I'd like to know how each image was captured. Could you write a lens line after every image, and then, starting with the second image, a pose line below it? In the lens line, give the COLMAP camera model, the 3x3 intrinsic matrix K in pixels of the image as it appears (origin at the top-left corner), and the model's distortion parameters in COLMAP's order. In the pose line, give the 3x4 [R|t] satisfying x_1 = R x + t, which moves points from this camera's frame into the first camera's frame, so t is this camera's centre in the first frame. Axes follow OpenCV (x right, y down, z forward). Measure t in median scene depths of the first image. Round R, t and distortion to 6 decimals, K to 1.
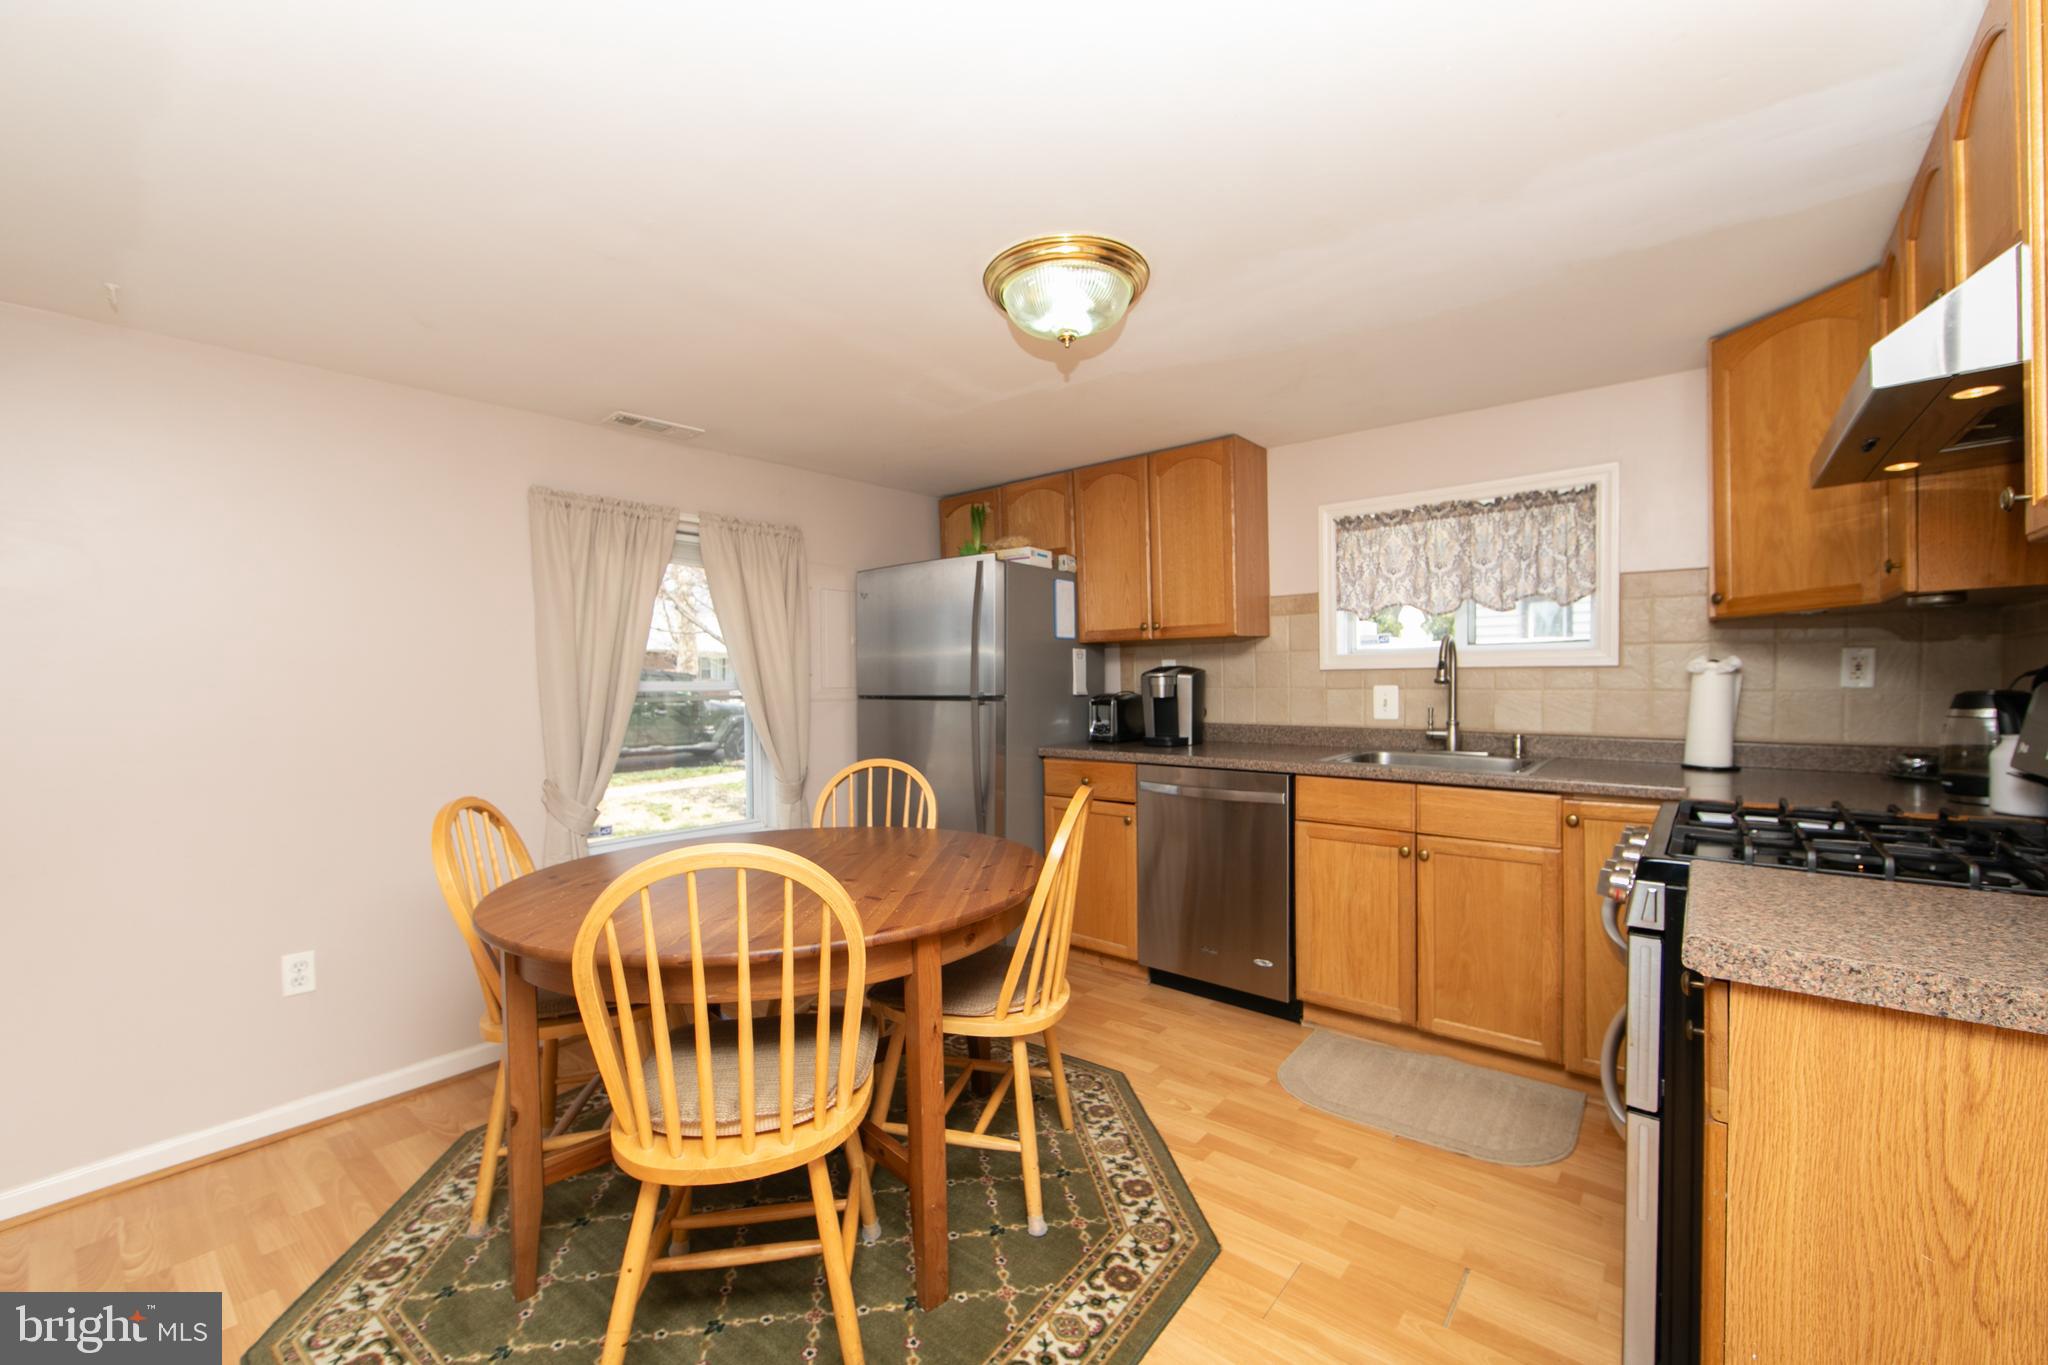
lens RADIAL K [[846.1, 0, 1019.4], [0, 846.1, 687.5], [0, 0, 1]] dist [-0.000373, -0.000076]
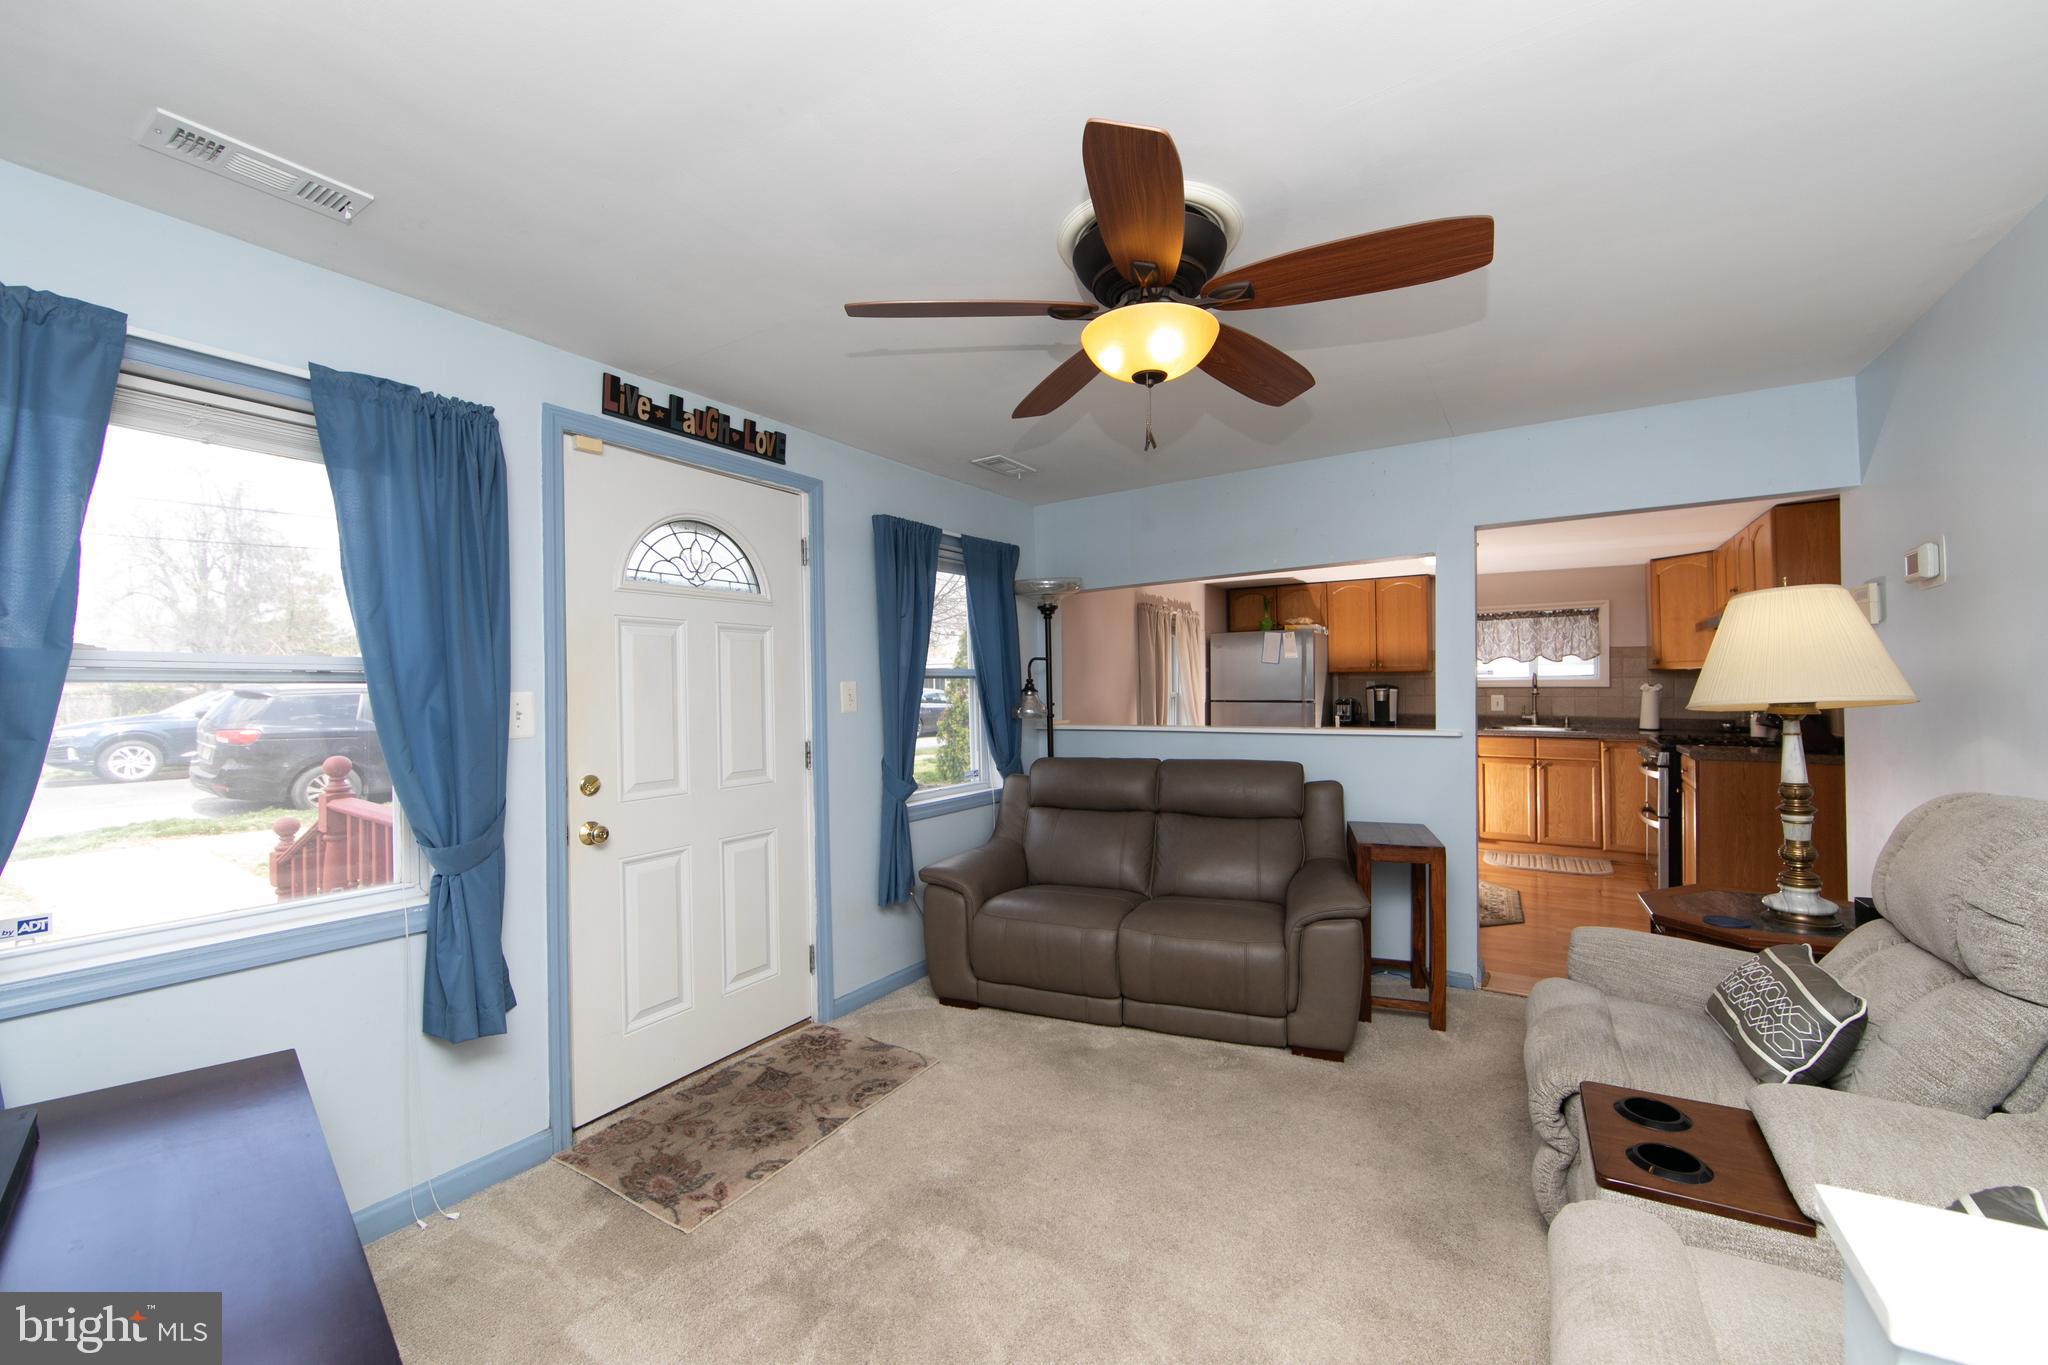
lens RADIAL K [[798.9, 0, 1022.3], [0, 798.9, 685.6], [0, 0, 1]] dist [-0.000449, -0.000062]
pose [[0.995011, -0.001144, 0.099756, -1.008280], [0.001772, 0.999979, -0.006210, -0.017060], [-0.099747, 0.006356, 0.994993, -0.923877]]
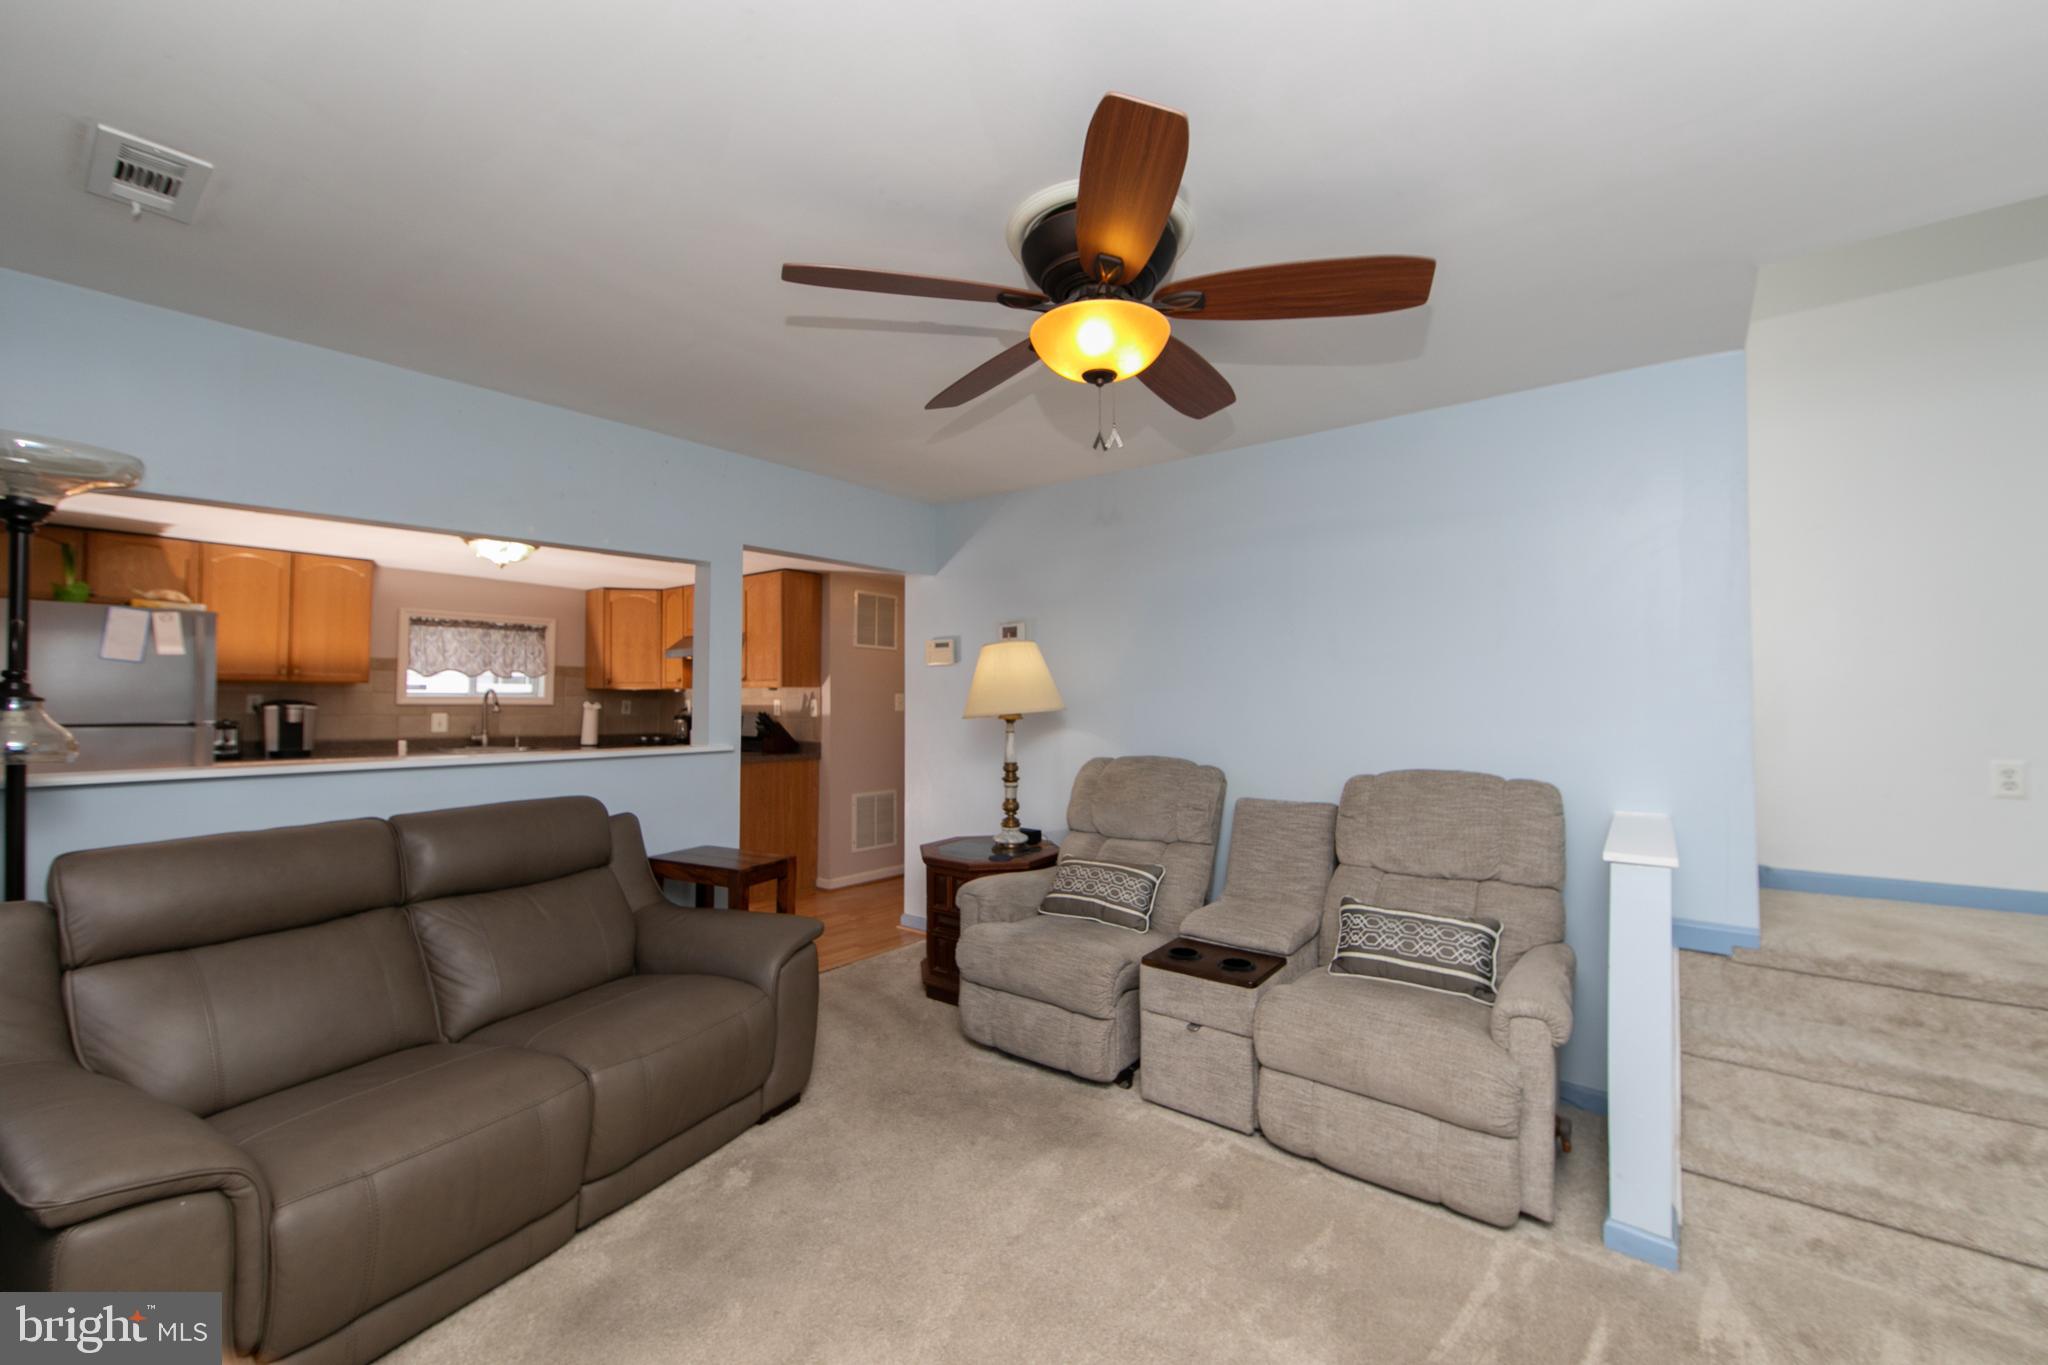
lens RADIAL K [[825.0, 0, 1020.9], [0, 825.0, 692.7], [0, 0, 1]] dist [-0.000474, -0.000071]
pose [[0.007878, 0.023225, 0.999699, -1.428929], [0.004141, 0.999721, -0.023259, -0.000809], [-0.999960, 0.004323, 0.007780, -0.285262]]
